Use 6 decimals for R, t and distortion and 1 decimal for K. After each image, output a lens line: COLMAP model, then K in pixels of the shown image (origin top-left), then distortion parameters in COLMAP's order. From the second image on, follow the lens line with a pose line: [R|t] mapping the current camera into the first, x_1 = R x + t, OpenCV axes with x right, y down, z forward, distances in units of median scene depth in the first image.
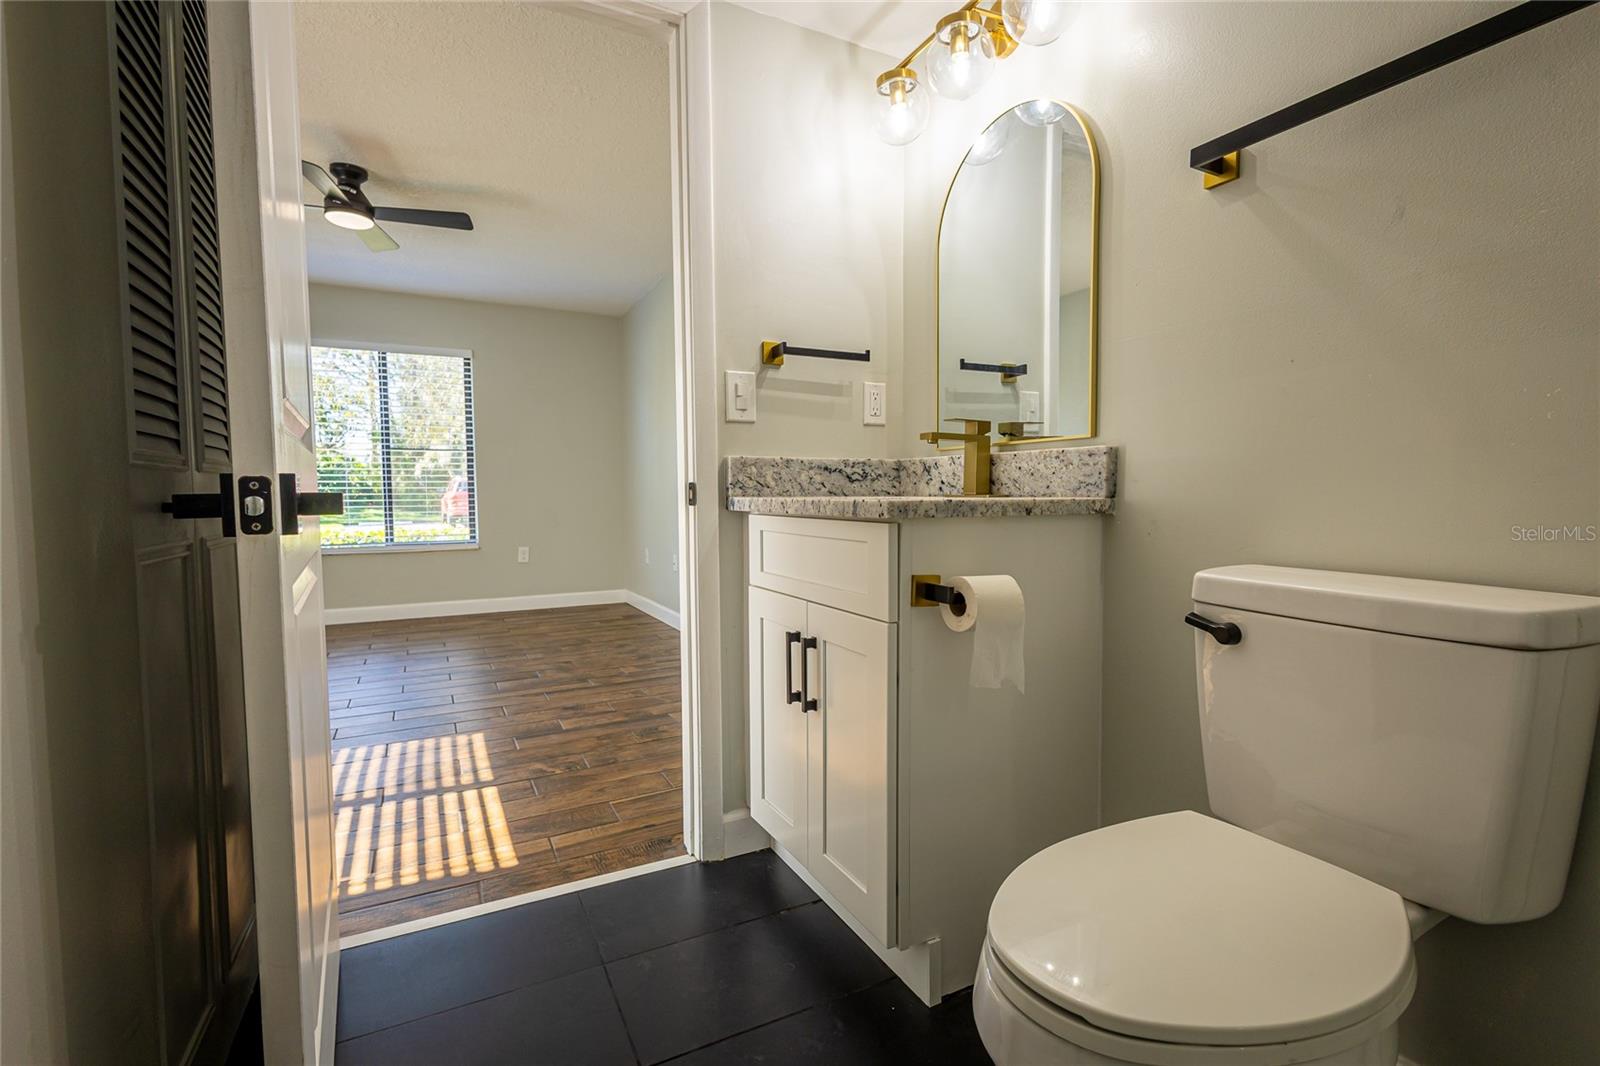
lens RADIAL K [[739.1, 0, 806.3], [0, 739.1, 533.8], [0, 0, 1]] dist [0.013416, -0.003856]
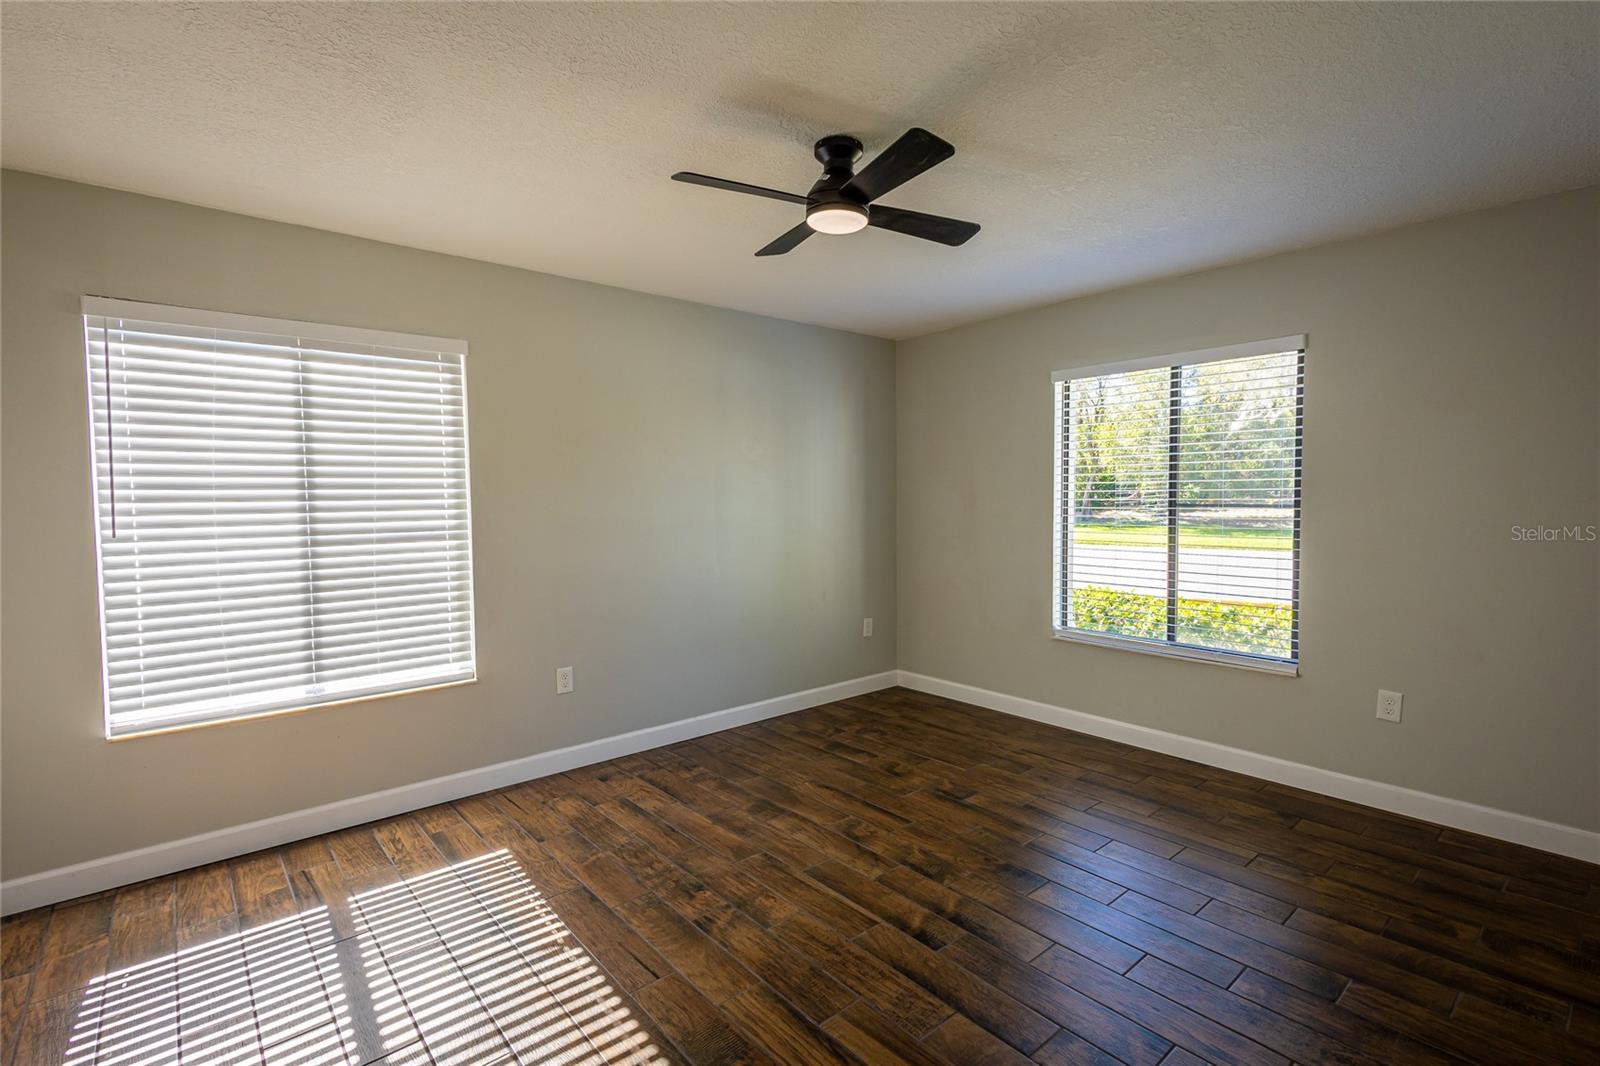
lens RADIAL K [[739.1, 0, 807.3], [0, 739.1, 534.1], [0, 0, 1]] dist [0.013416, -0.003856]
pose [[0.225372, 0.055853, -0.972670, 0.087141], [-0.052137, 0.997616, 0.045205, -0.286800], [0.972877, 0.040524, 0.227747, 1.447408]]
